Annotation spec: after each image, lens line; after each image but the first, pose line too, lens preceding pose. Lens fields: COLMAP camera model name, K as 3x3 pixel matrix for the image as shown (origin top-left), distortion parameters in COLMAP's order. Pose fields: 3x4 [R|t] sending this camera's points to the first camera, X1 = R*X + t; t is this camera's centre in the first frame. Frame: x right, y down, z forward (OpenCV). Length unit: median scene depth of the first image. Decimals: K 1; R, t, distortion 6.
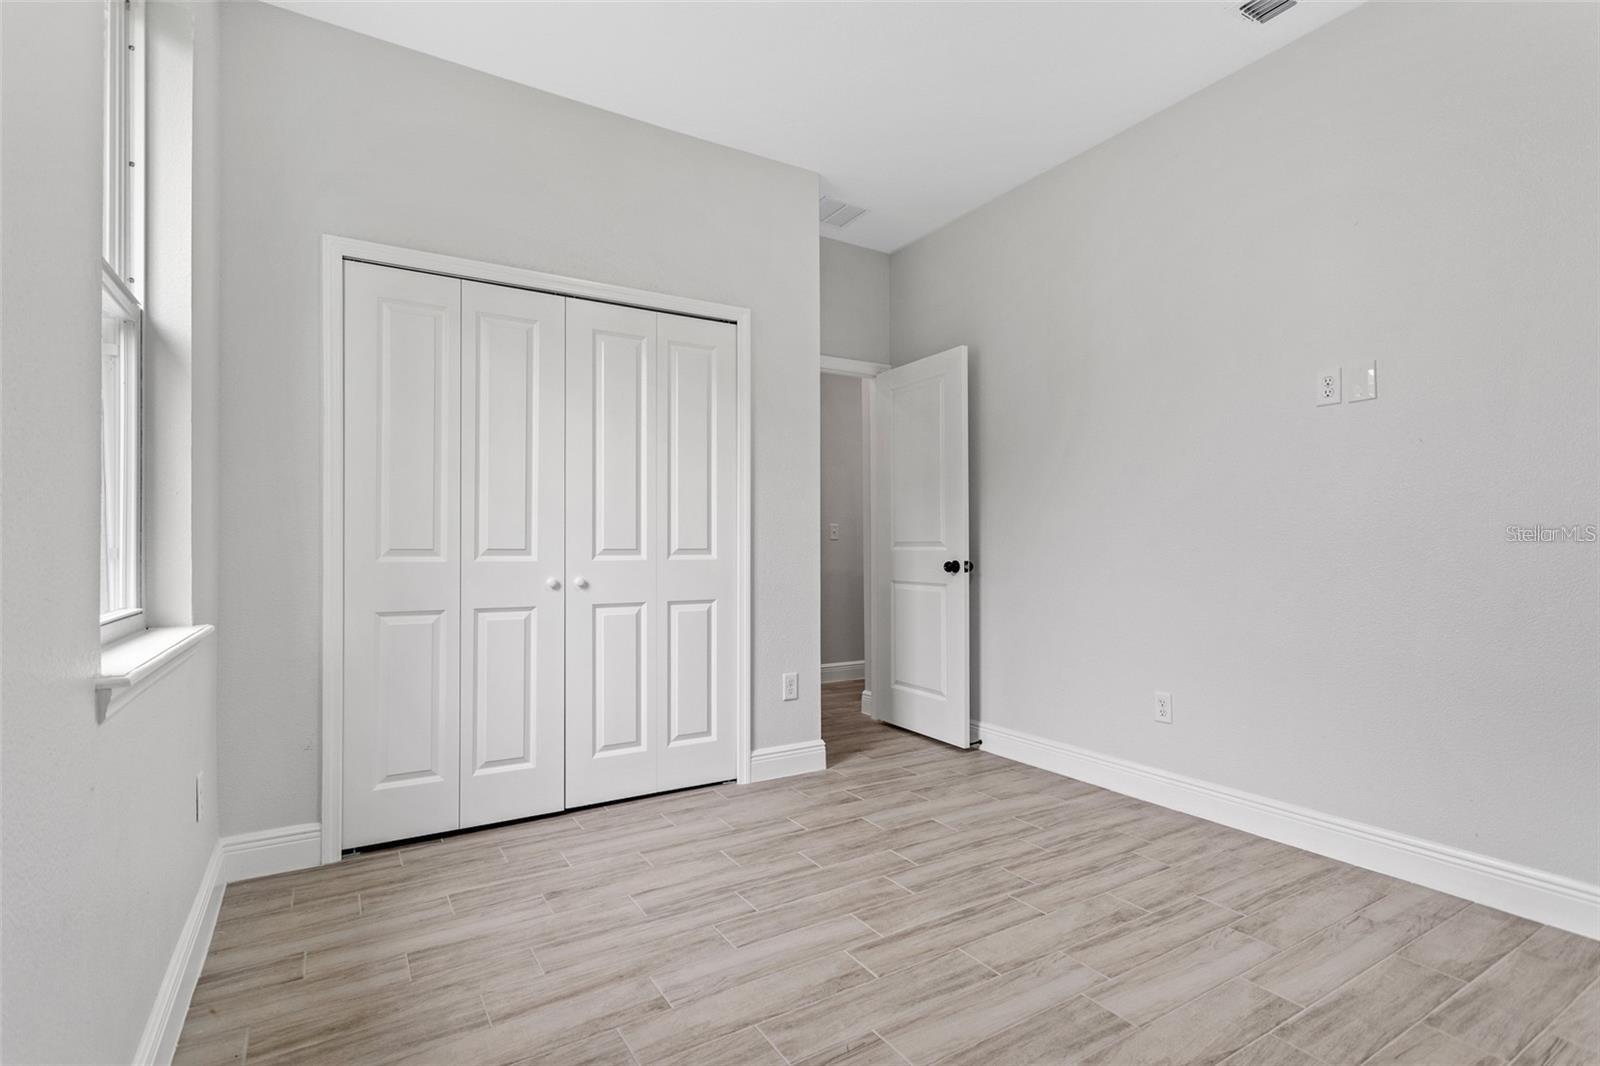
lens RADIAL K [[769.2, 0, 807.0], [0, 769.2, 539.2], [0, 0, 1]] dist [-0.002358, -0.000314]
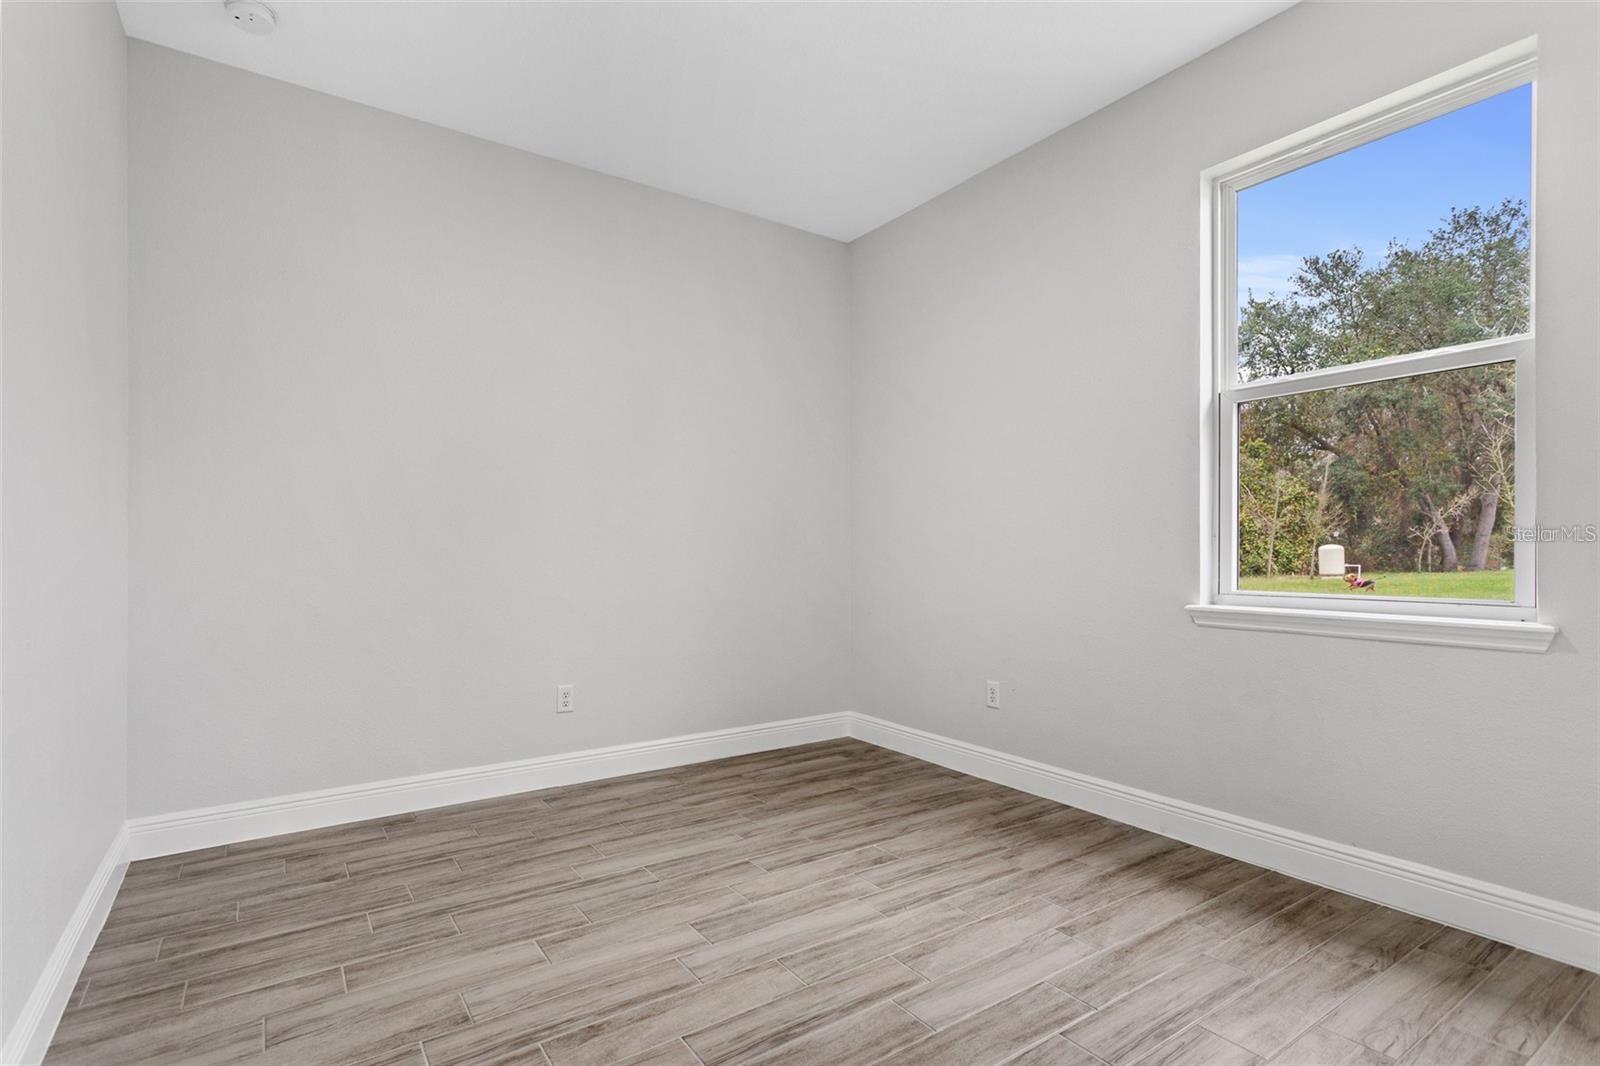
lens RADIAL K [[769.2, 0, 805.5], [0, 769.2, 542.8], [0, 0, 1]] dist [-0.002358, -0.000314]
pose [[-0.998736, 0.008664, -0.049521, 0.253932], [0.009849, 0.999670, -0.023733, 0.018658], [0.049299, -0.024191, -0.998491, 2.044231]]
